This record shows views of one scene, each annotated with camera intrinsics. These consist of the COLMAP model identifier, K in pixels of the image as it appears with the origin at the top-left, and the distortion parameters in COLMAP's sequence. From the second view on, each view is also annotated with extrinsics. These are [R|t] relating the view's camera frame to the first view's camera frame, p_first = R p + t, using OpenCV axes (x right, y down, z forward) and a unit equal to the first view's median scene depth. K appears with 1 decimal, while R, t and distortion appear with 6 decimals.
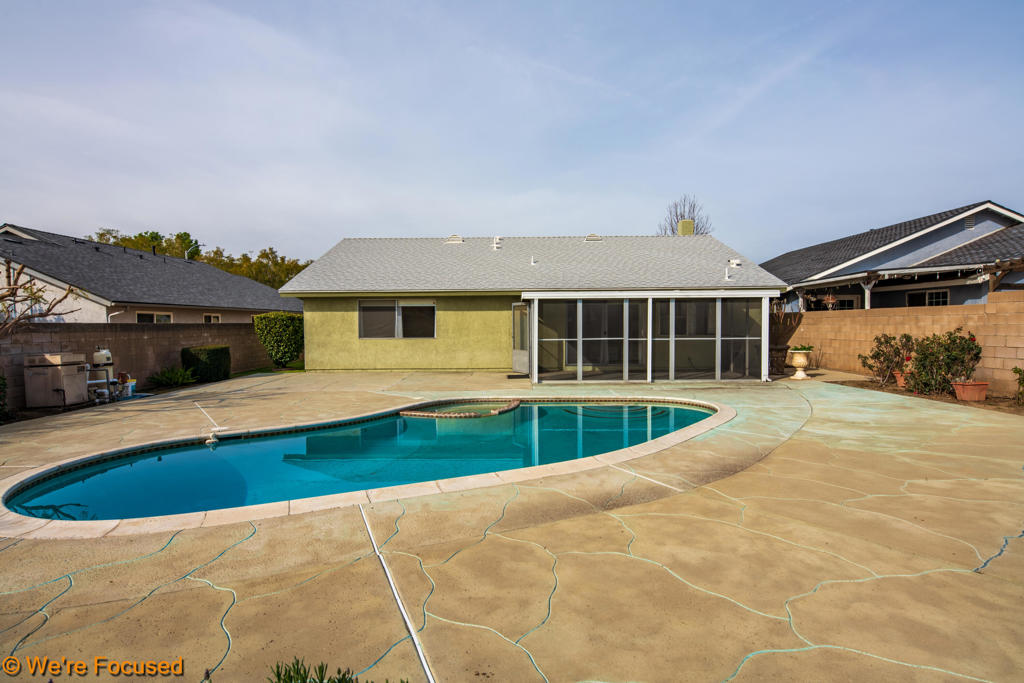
lens RADIAL K [[510.3, 0, 508.9], [0, 510.3, 341.8], [0, 0, 1]] dist [0.002405, -0.000849]
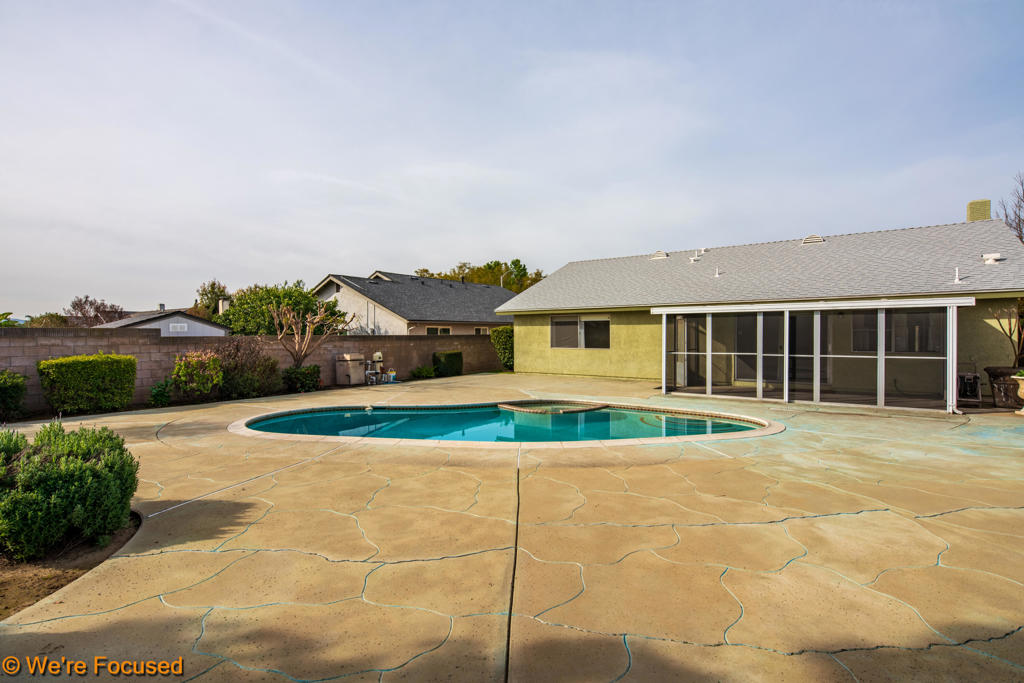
lens RADIAL K [[510.3, 0, 506.4], [0, 510.3, 339.6], [0, 0, 1]] dist [0.002405, -0.000849]
pose [[0.804582, 0.010212, -0.593754, 0.358796], [-0.022577, 0.999655, -0.013399, -0.008335], [0.593413, 0.024186, 0.804535, -0.034078]]
